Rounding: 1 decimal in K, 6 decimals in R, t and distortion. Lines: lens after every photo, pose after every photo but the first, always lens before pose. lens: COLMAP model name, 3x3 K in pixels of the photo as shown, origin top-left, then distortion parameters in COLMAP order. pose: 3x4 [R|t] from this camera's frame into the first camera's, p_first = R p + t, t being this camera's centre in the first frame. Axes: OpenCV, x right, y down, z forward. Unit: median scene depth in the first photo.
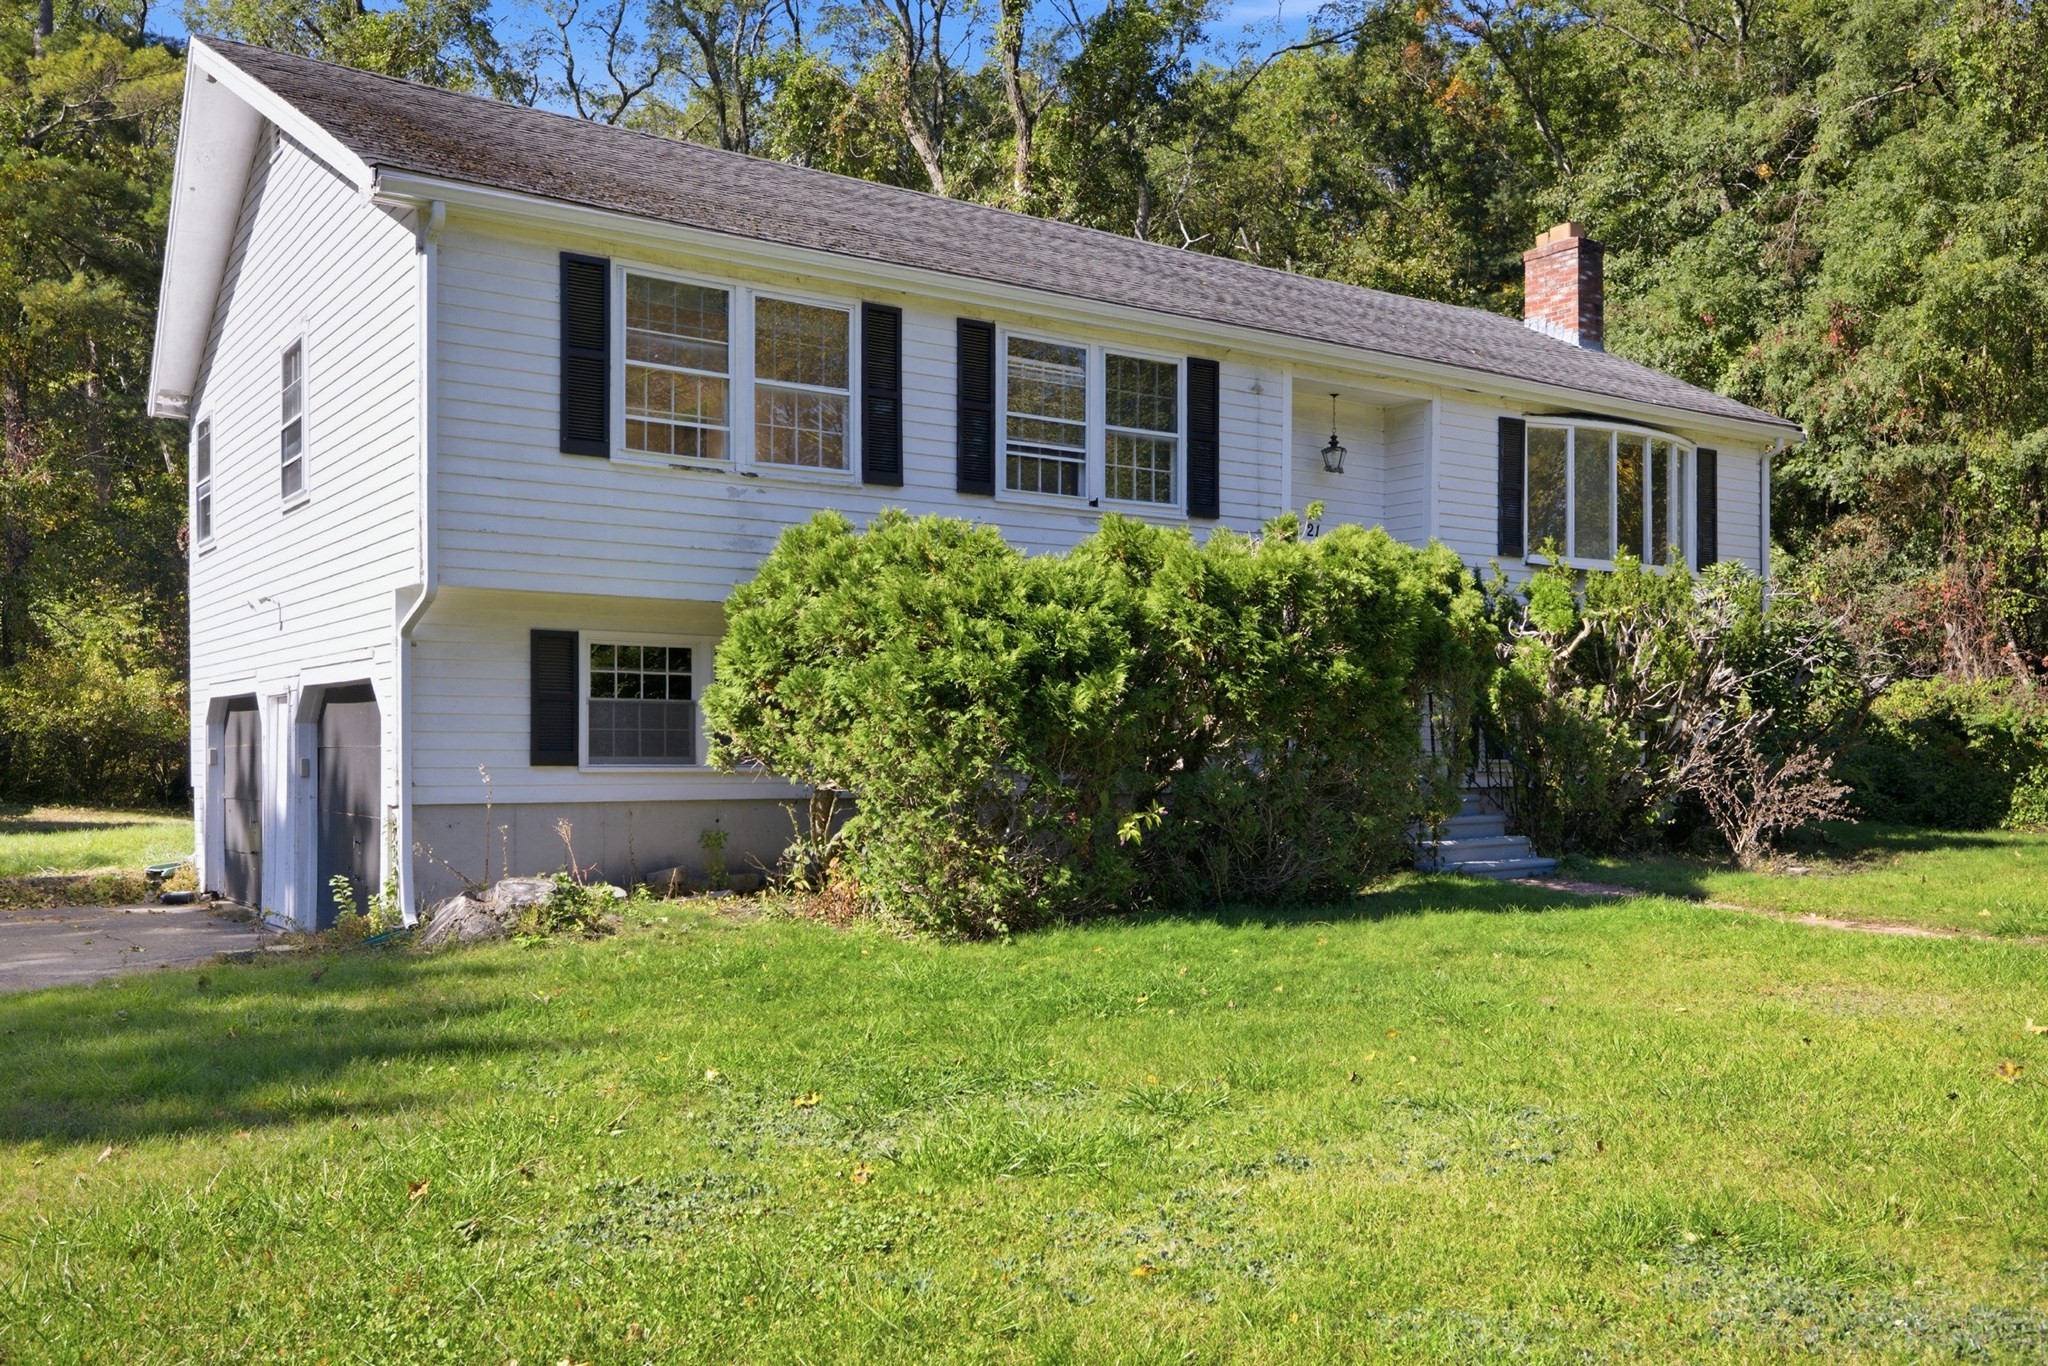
lens RADIAL K [[1696.3, 0, 1025.6], [0, 1696.3, 699.6], [0, 0, 1]] dist [0.002064, 0.009600]
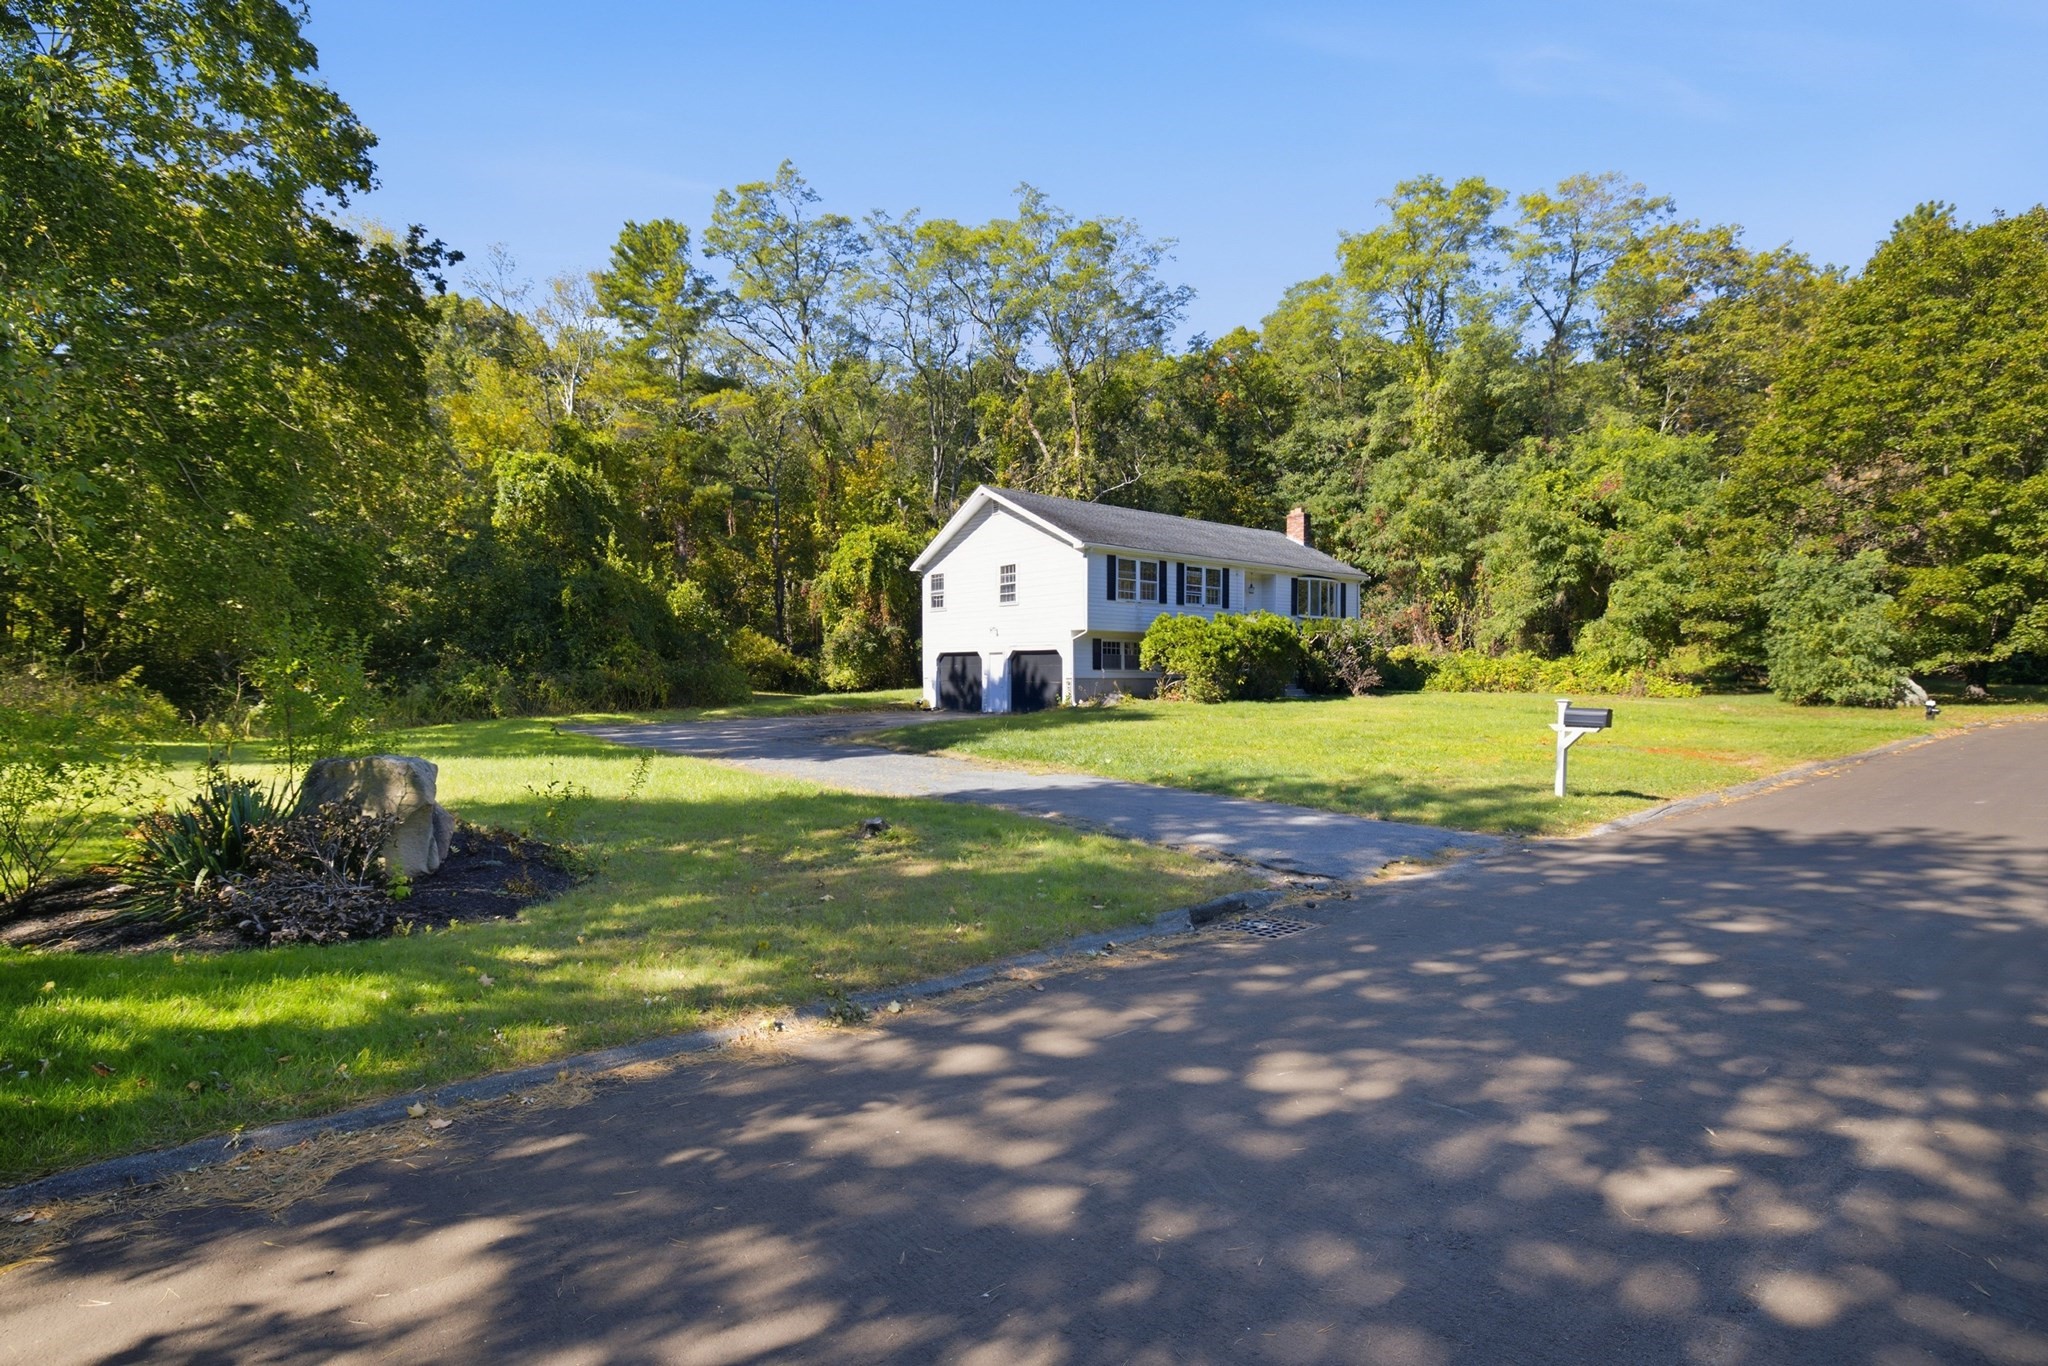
lens RADIAL K [[1001.2, 0, 1020.9], [0, 1001.2, 668.6], [0, 0, 1]] dist [-0.001997, -0.000050]
pose [[0.994205, 0.000582, 0.107504, -0.577624], [-0.002955, 0.999755, 0.021916, -0.015279], [-0.107465, -0.022107, 0.993963, -1.182642]]
